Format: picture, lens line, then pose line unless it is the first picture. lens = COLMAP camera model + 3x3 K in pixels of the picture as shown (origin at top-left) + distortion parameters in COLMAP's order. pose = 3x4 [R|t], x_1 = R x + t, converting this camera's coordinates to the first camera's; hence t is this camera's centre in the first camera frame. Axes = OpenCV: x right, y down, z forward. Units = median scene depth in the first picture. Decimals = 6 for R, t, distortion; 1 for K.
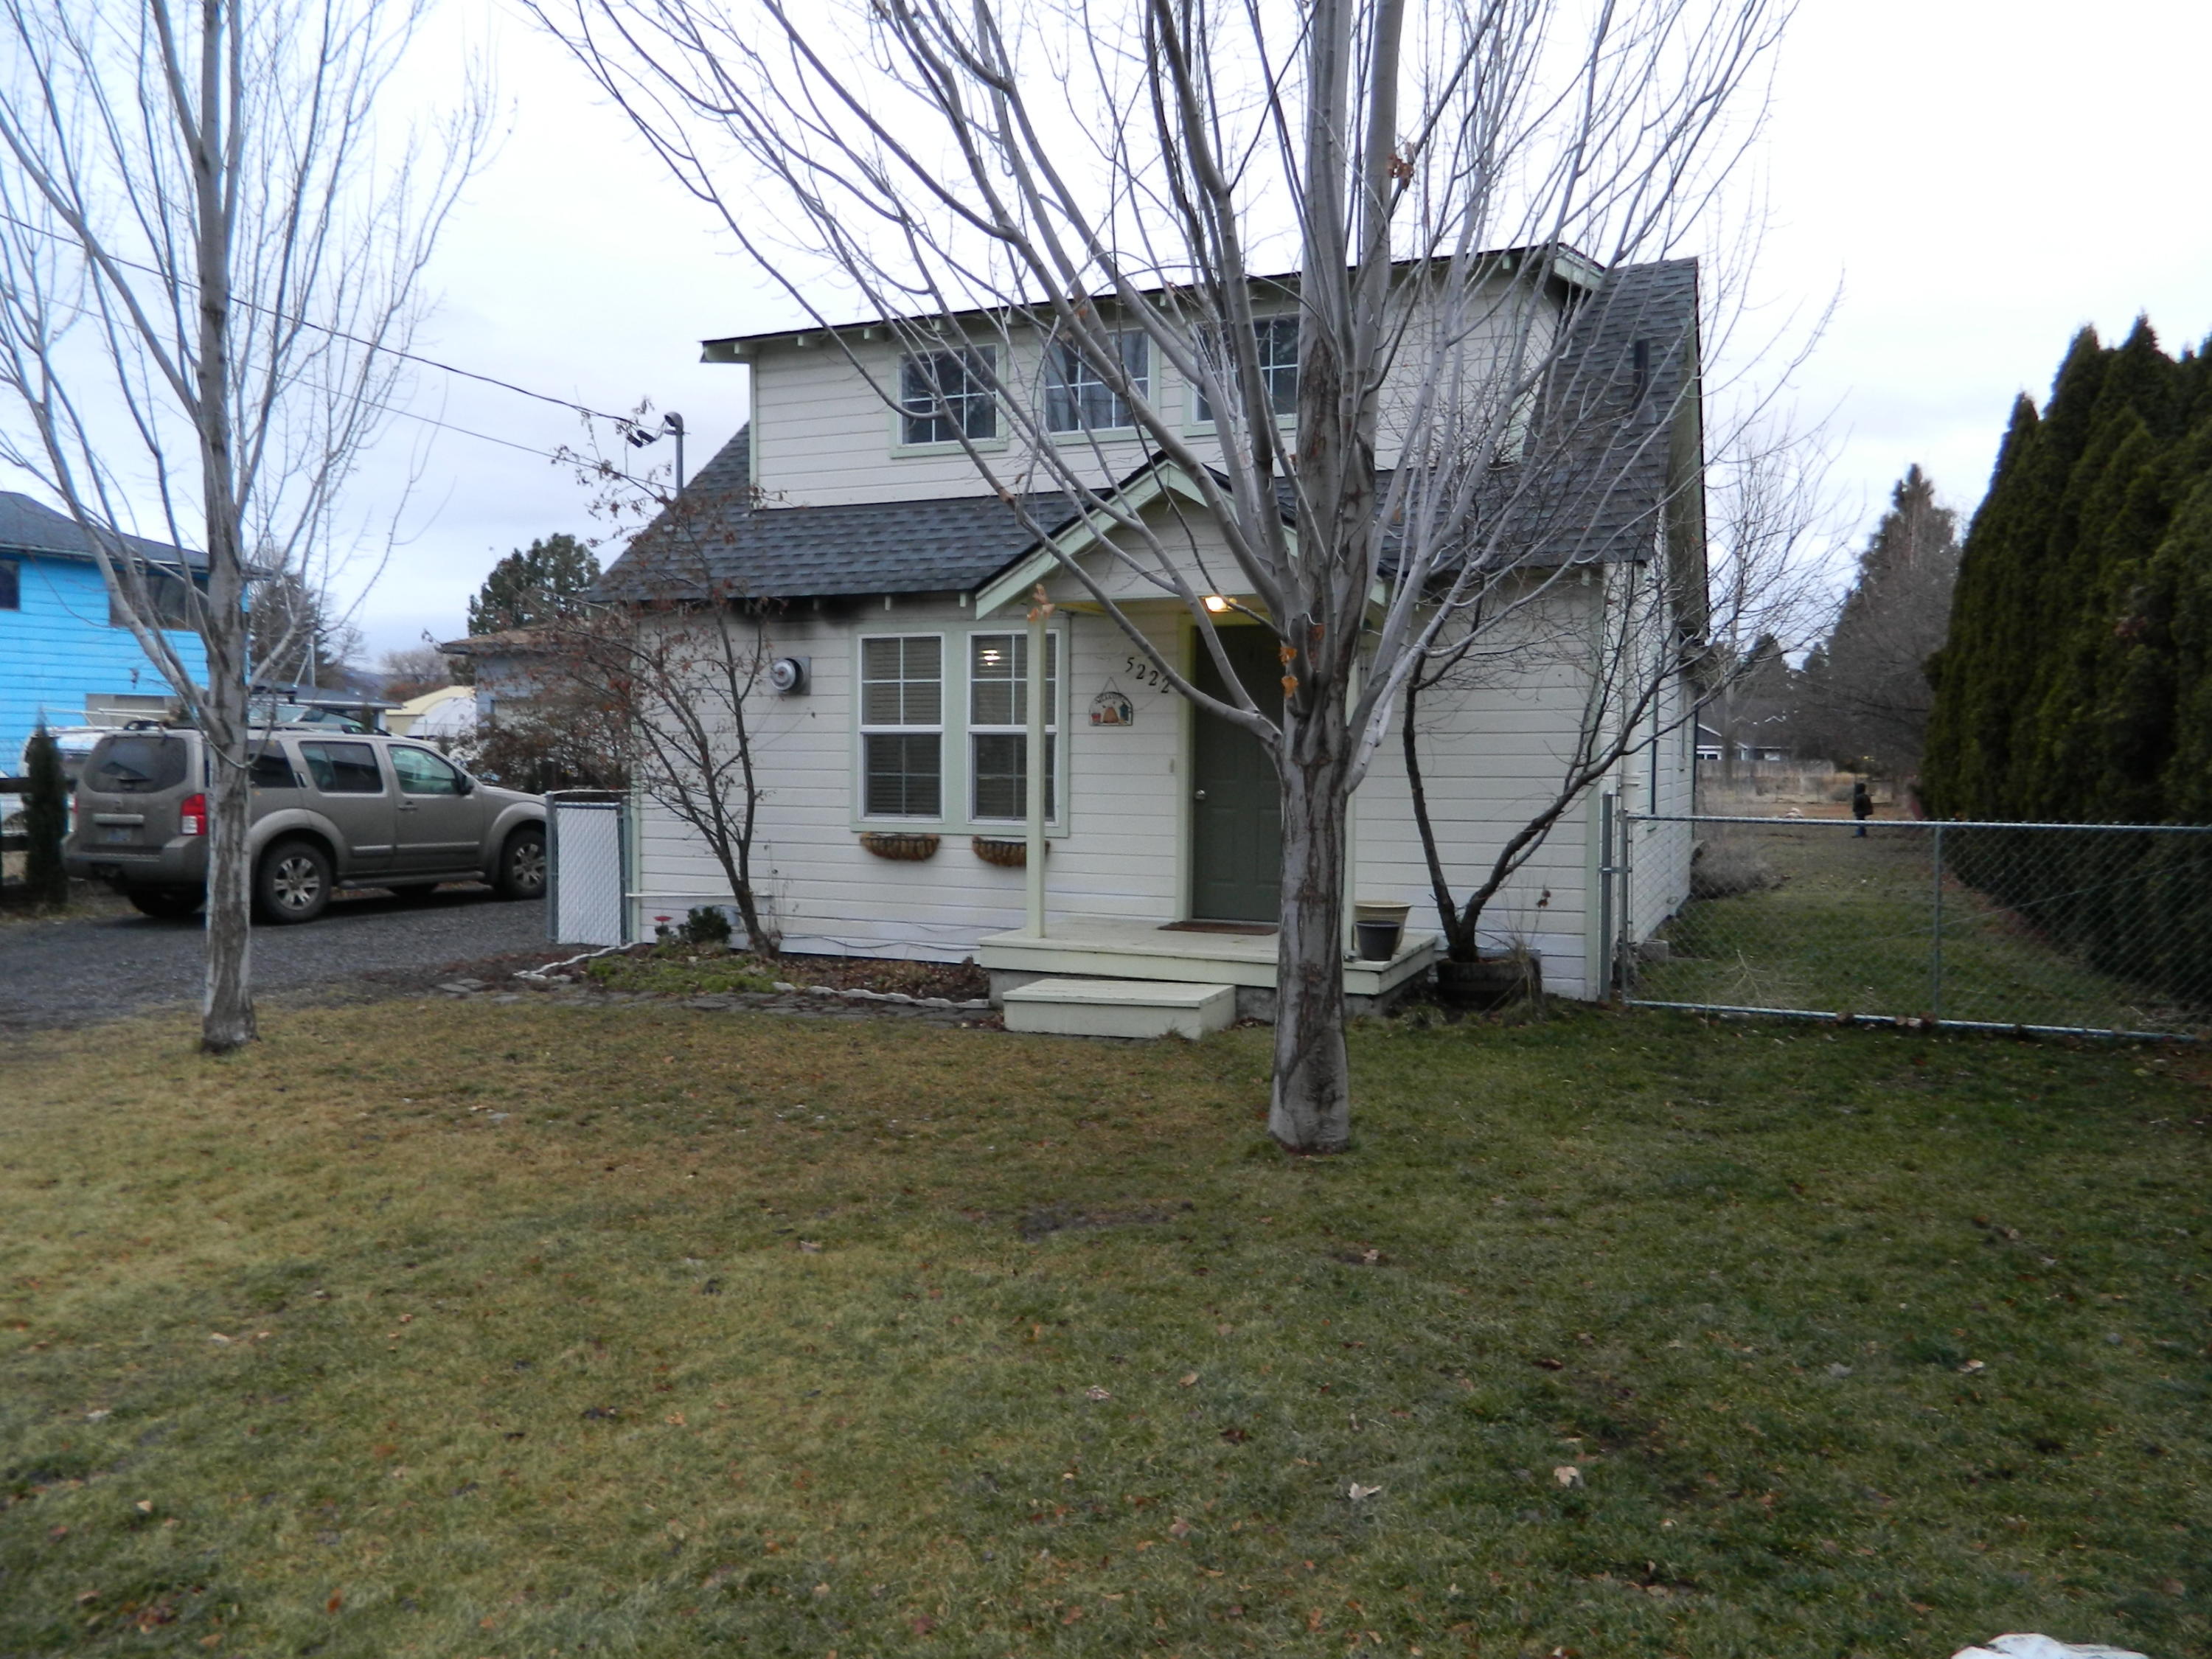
lens RADIAL K [[1618.5, 0, 1106.0], [0, 1618.5, 829.5], [0, 0, 1]] dist [-0.001001, 0.000414]
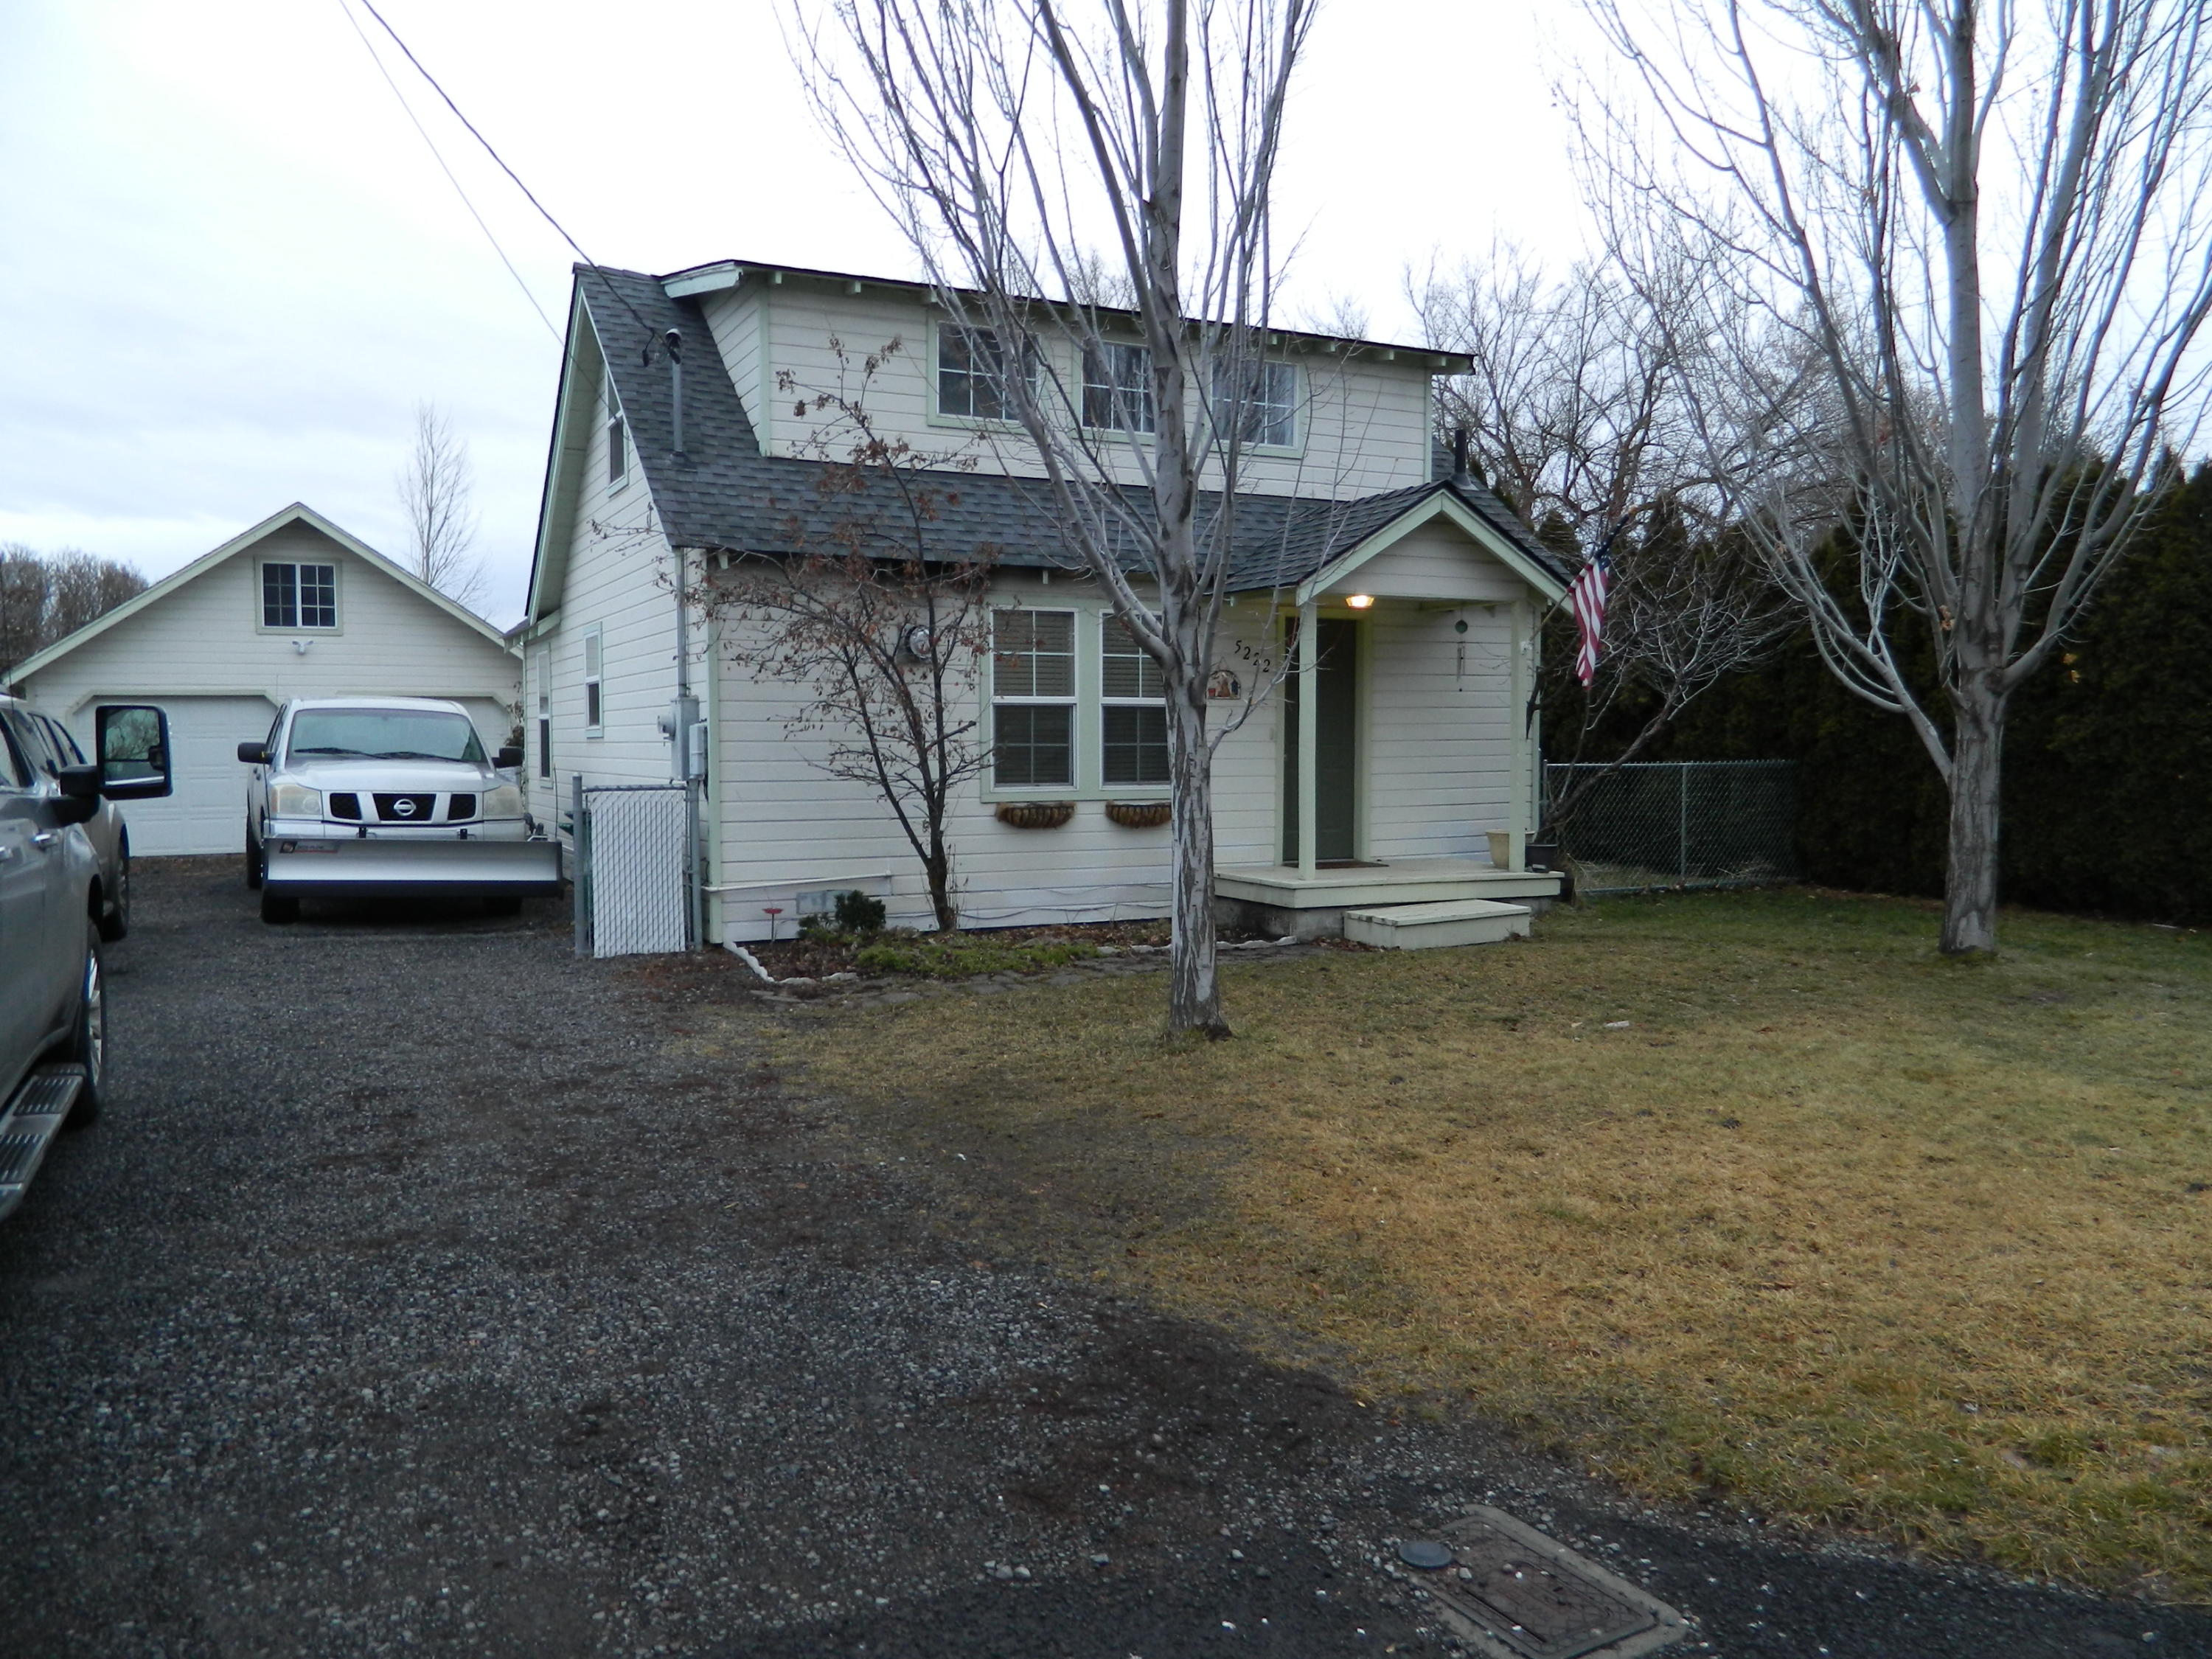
lens RADIAL K [[1618.5, 0, 1106.0], [0, 1618.5, 829.5], [0, 0, 1]] dist [-0.001001, 0.000414]
pose [[0.642318, -0.047981, 0.764935, -0.886086], [0.043157, 0.998719, 0.026407, -0.005536], [-0.765222, 0.016050, 0.643566, 0.309558]]
